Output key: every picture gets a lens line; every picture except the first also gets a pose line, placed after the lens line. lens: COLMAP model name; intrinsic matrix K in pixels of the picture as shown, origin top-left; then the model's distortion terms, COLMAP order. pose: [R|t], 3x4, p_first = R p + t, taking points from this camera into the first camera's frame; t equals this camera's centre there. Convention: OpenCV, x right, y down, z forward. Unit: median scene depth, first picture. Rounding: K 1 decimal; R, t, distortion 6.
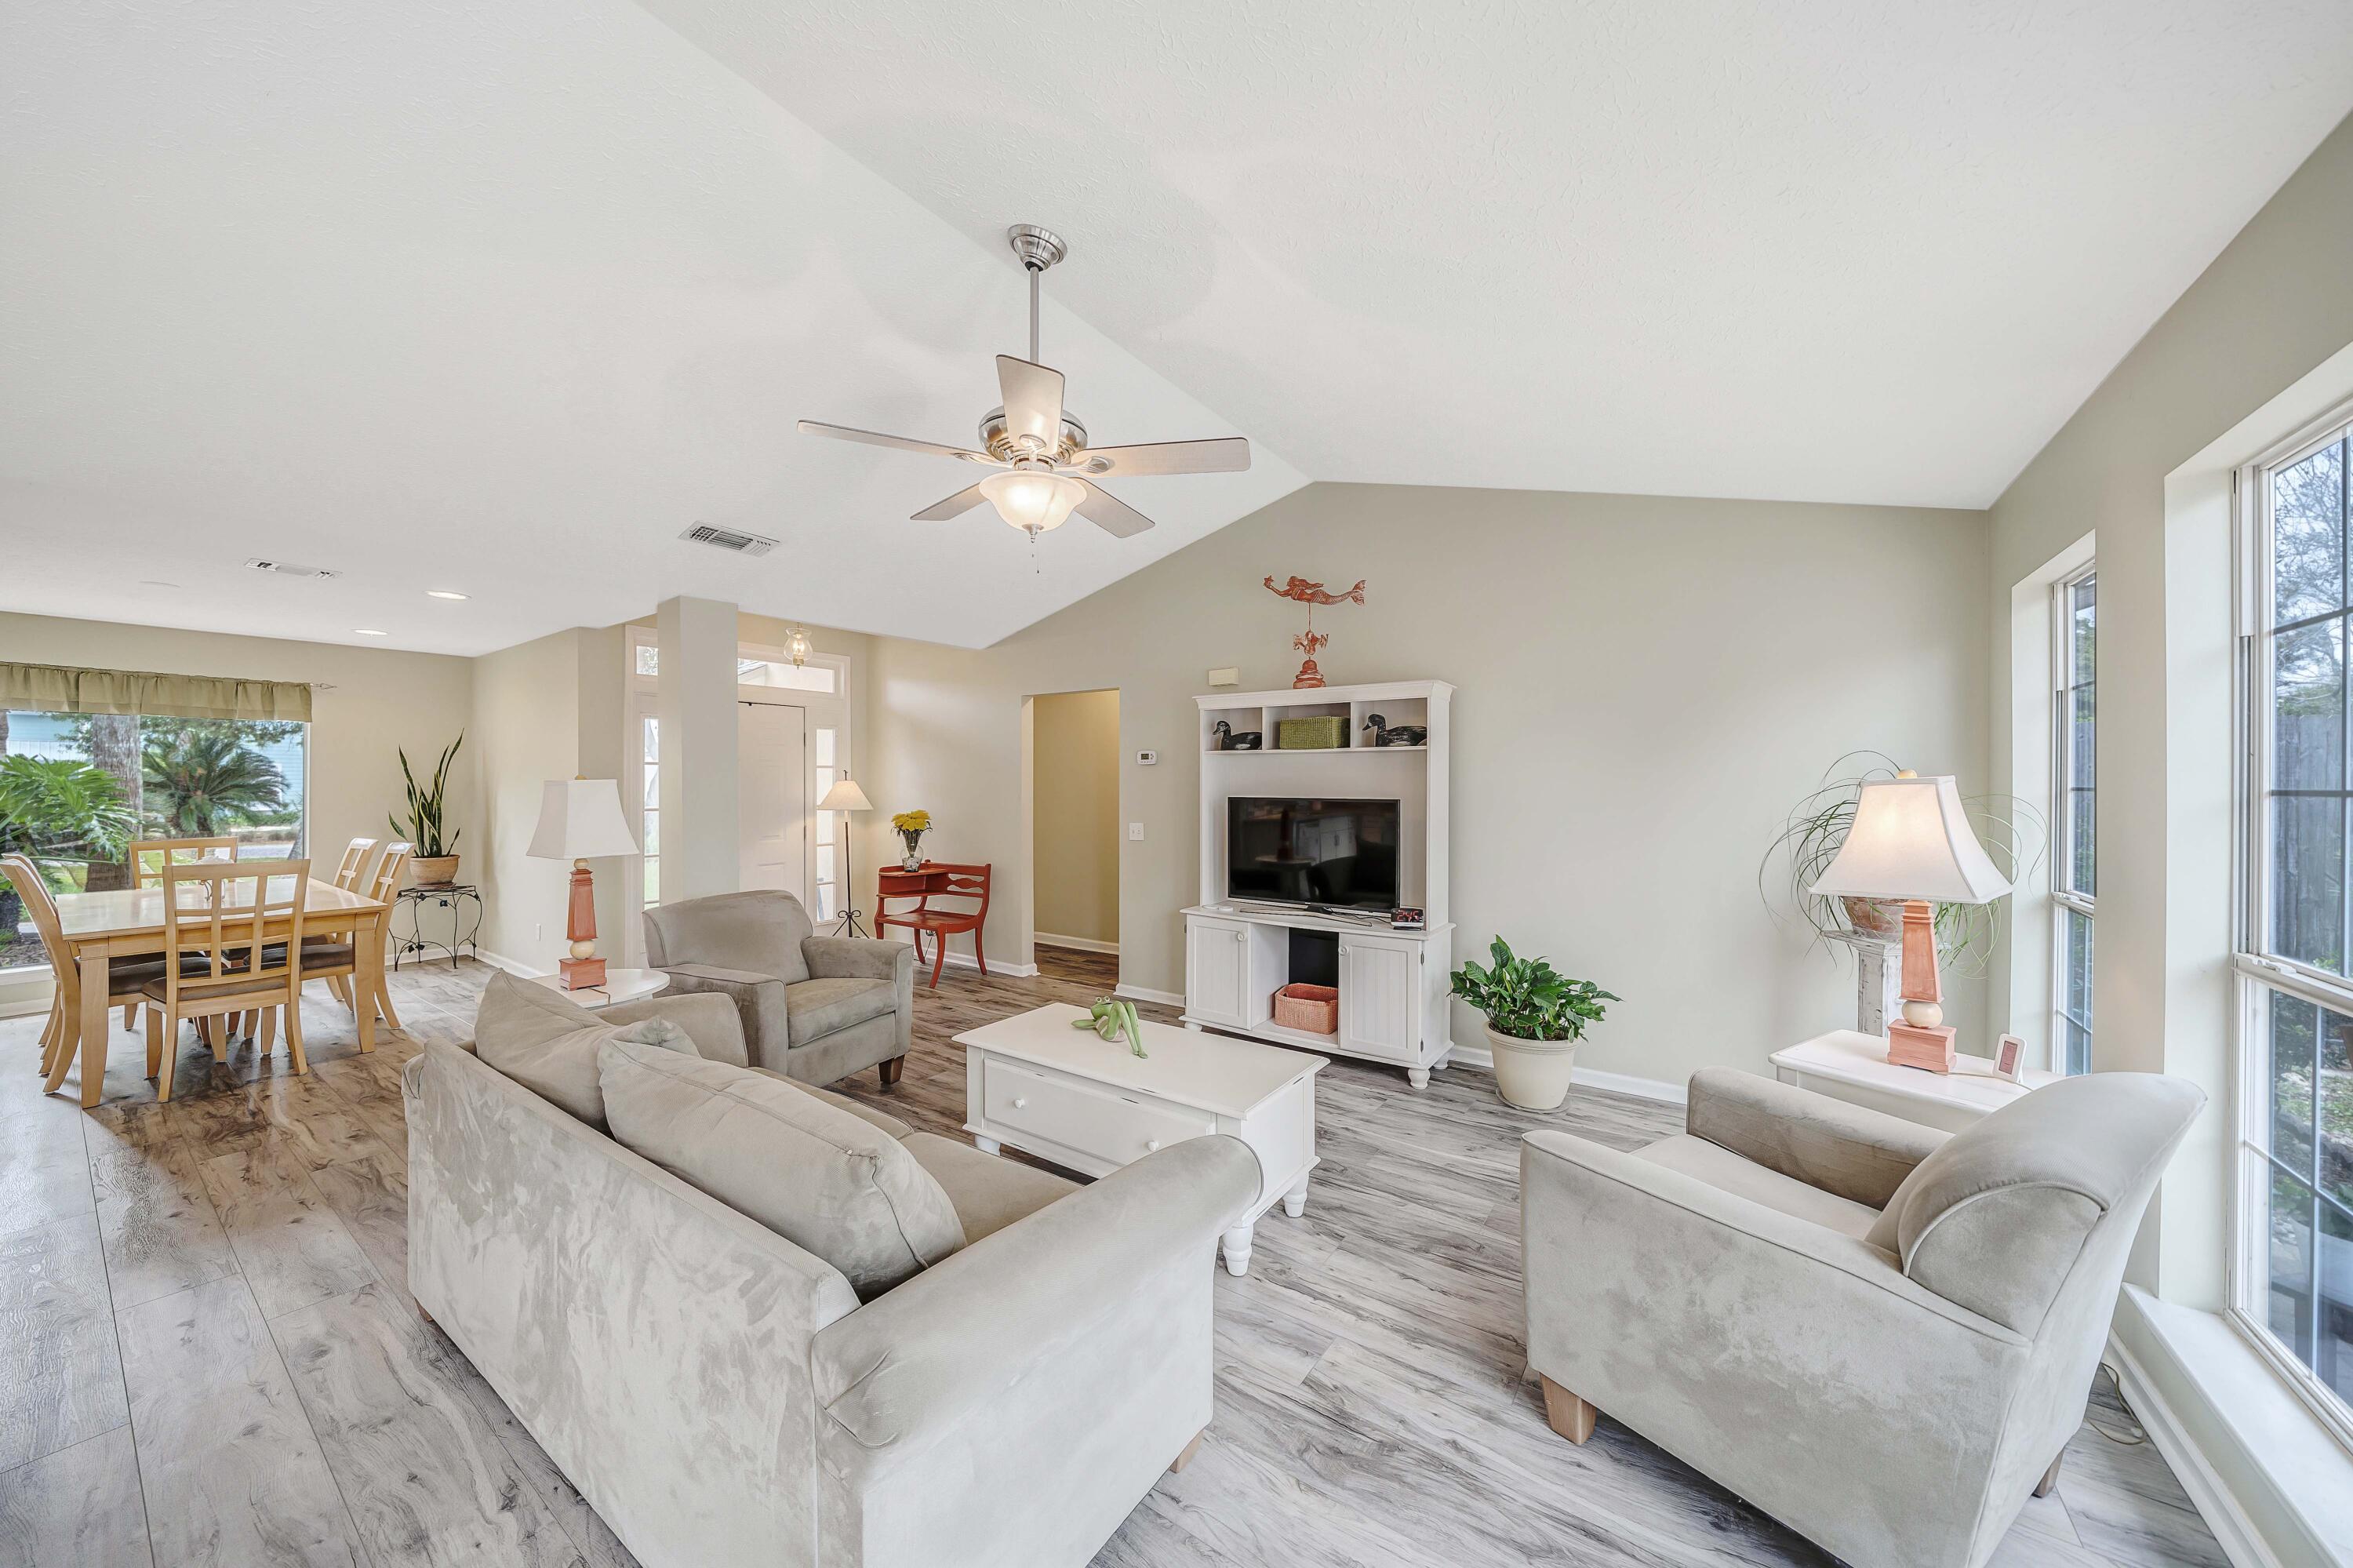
lens RADIAL K [[822.9, 0, 1175.7], [0, 822.9, 779.8], [0, 0, 1]] dist [-0.004610, 0.000466]
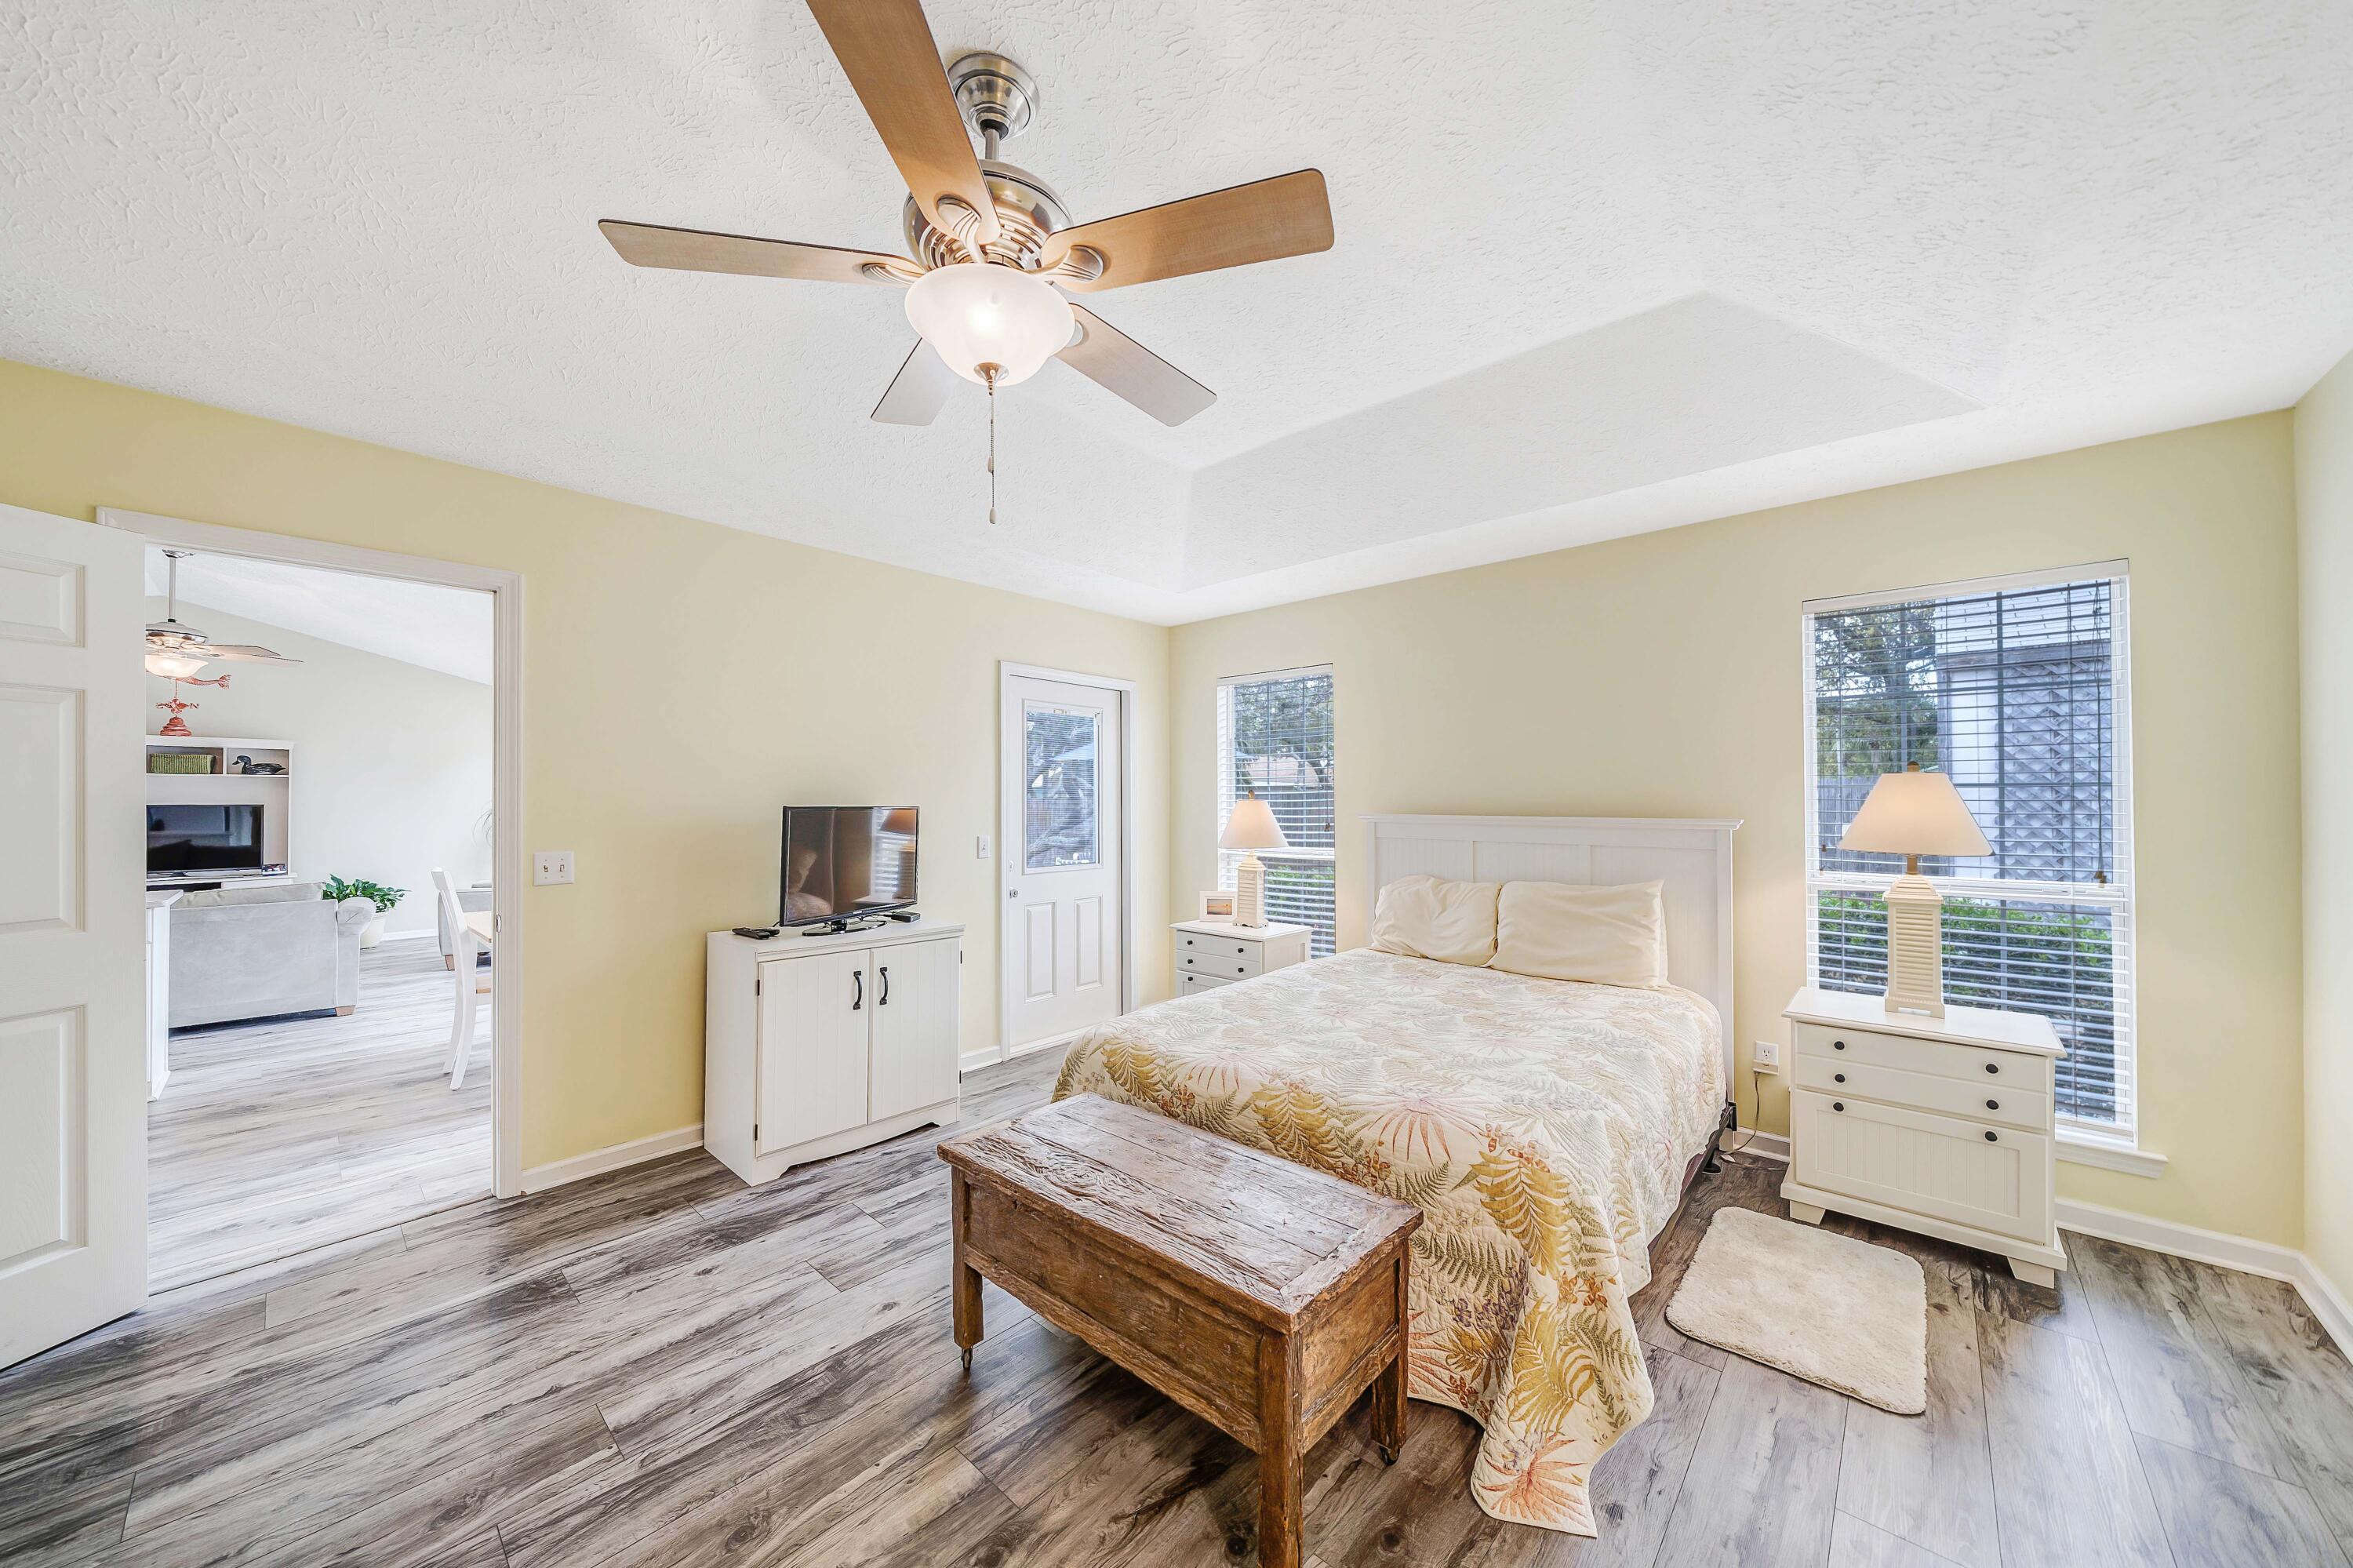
lens RADIAL K [[822.9, 0, 1127.5], [0, 822.9, 793.8], [0, 0, 1]] dist [-0.004610, 0.000466]
pose [[0.147612, 0.016311, 0.988911, -1.047352], [-0.004190, 0.999865, -0.015866, 0.016020], [-0.989036, -0.001802, 0.147661, -0.959064]]
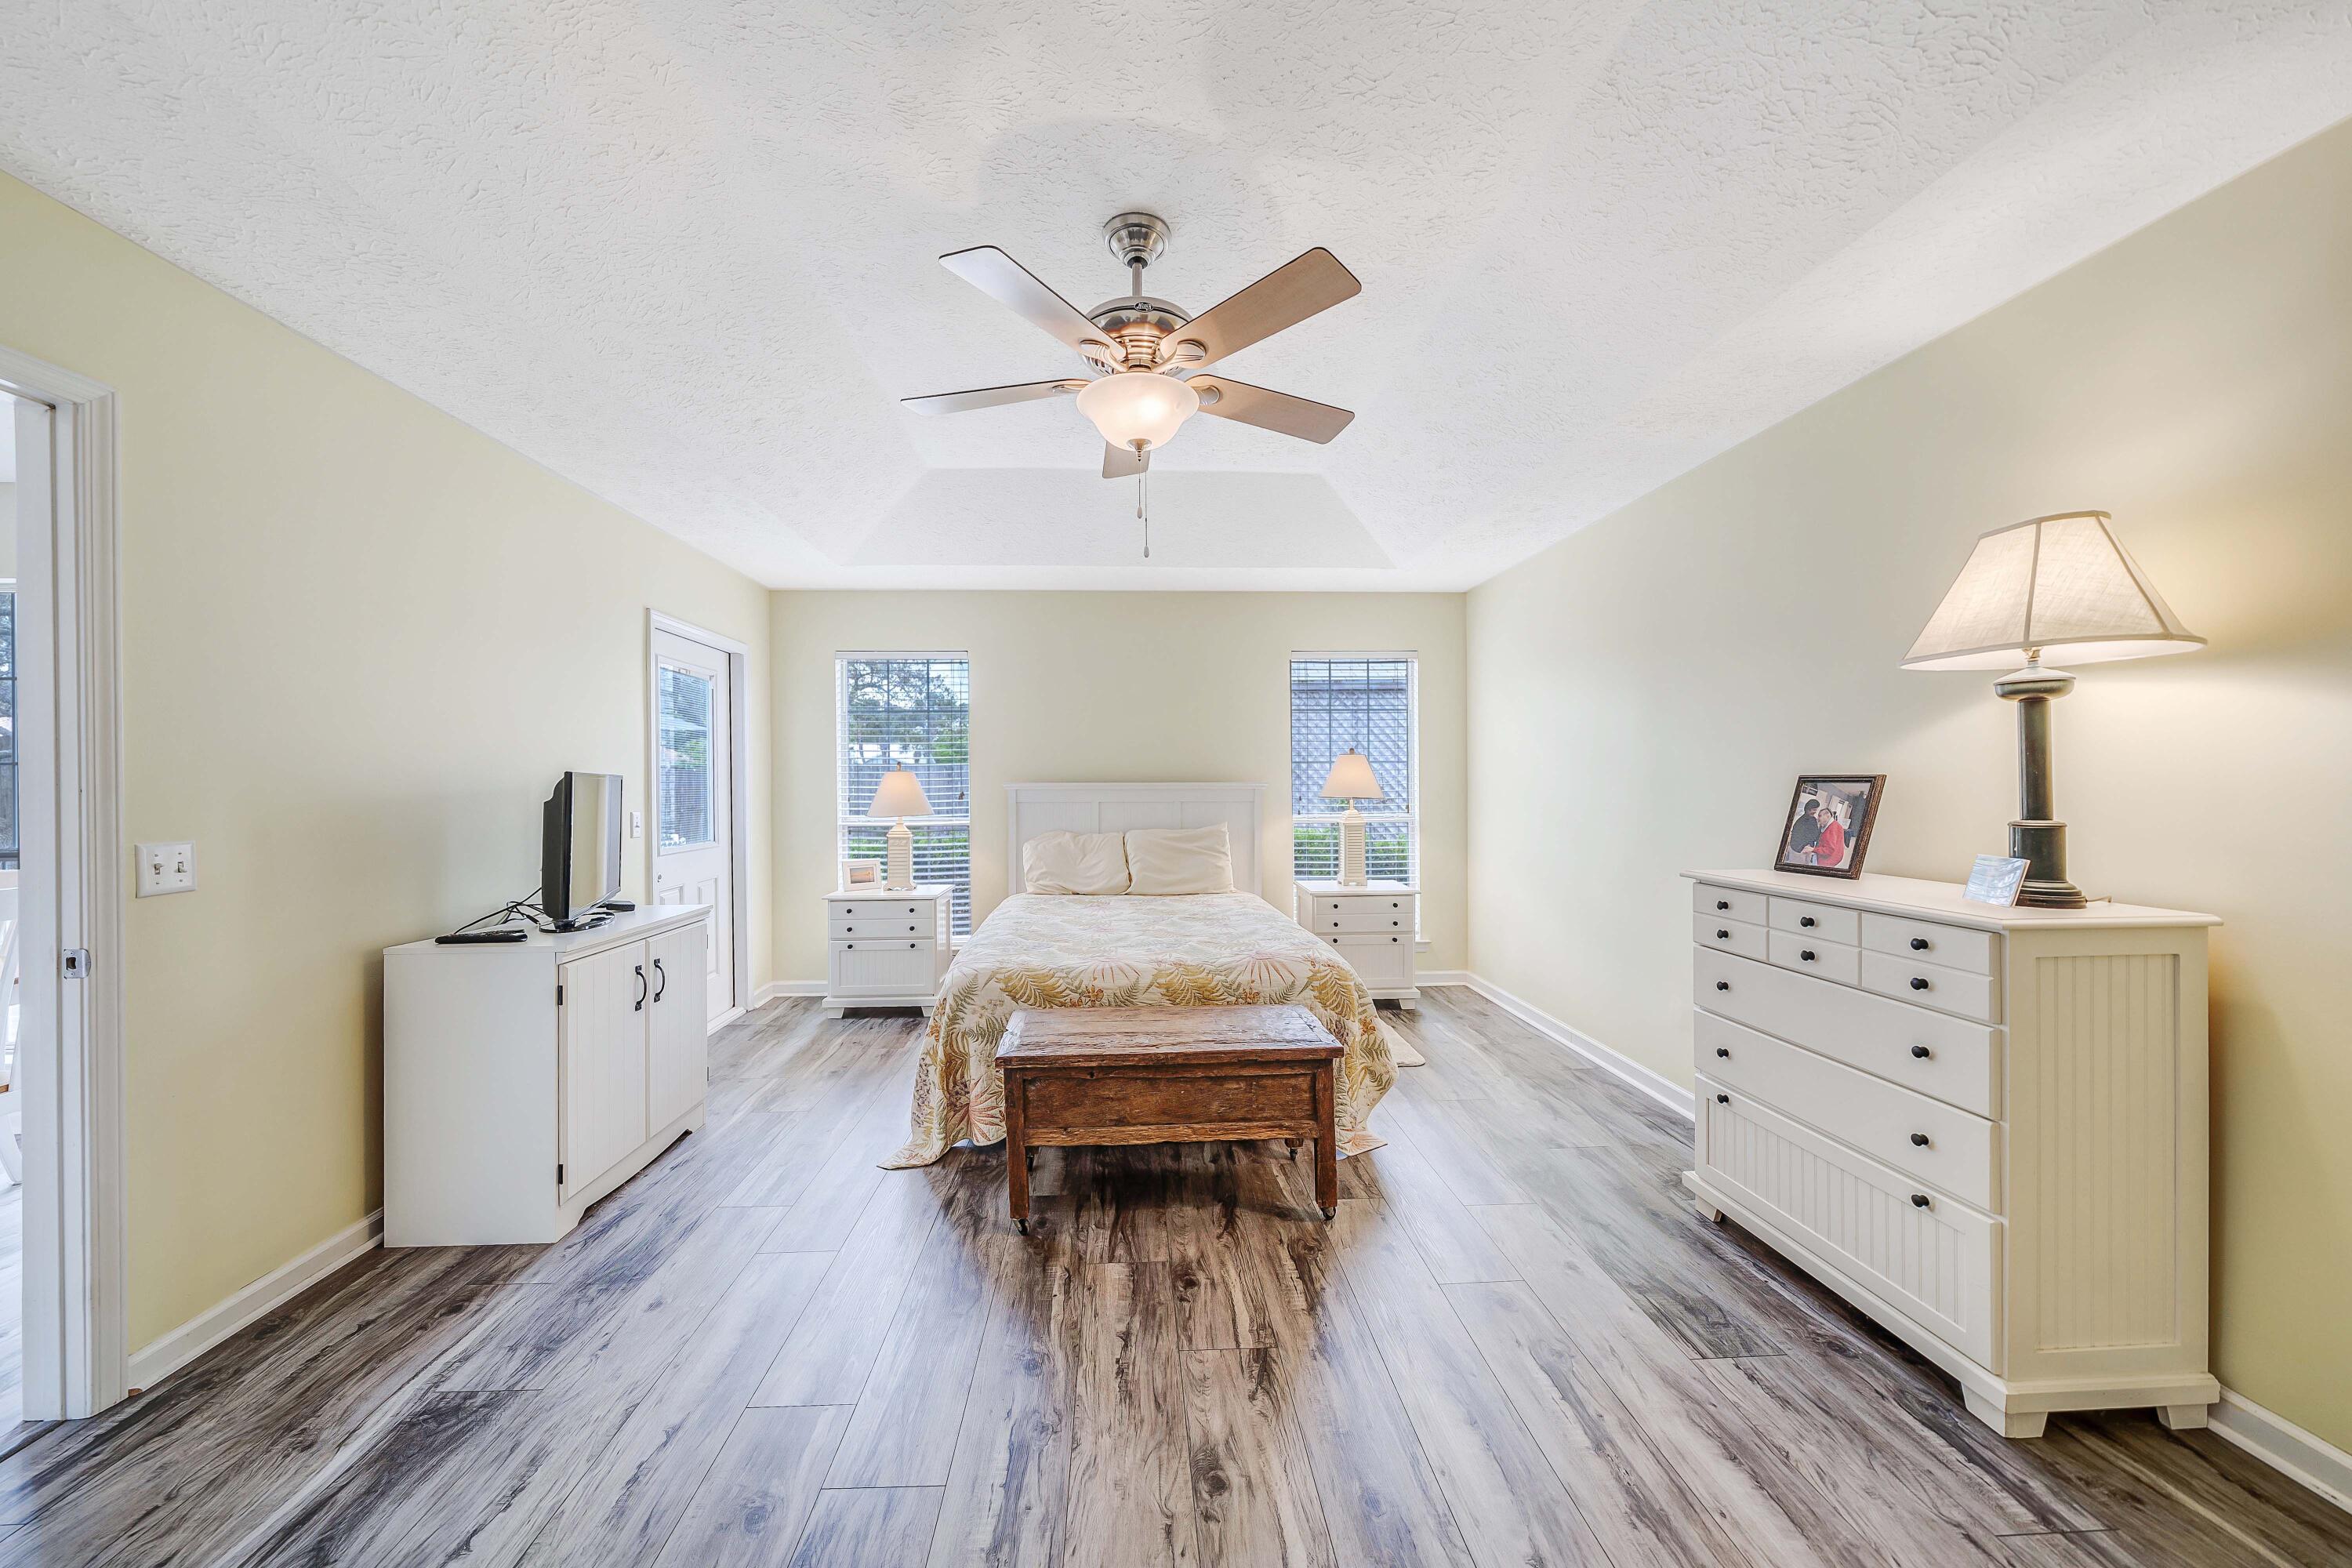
lens RADIAL K [[822.5, 0, 1174.7], [0, 822.5, 776.2], [0, 0, 1]] dist [-0.004610, 0.000466]
pose [[-0.607110, 0.014157, 0.794491, -1.099884], [0.007557, 0.999899, -0.012043, 0.029096], [-0.794582, -0.001307, -0.607156, -0.580750]]
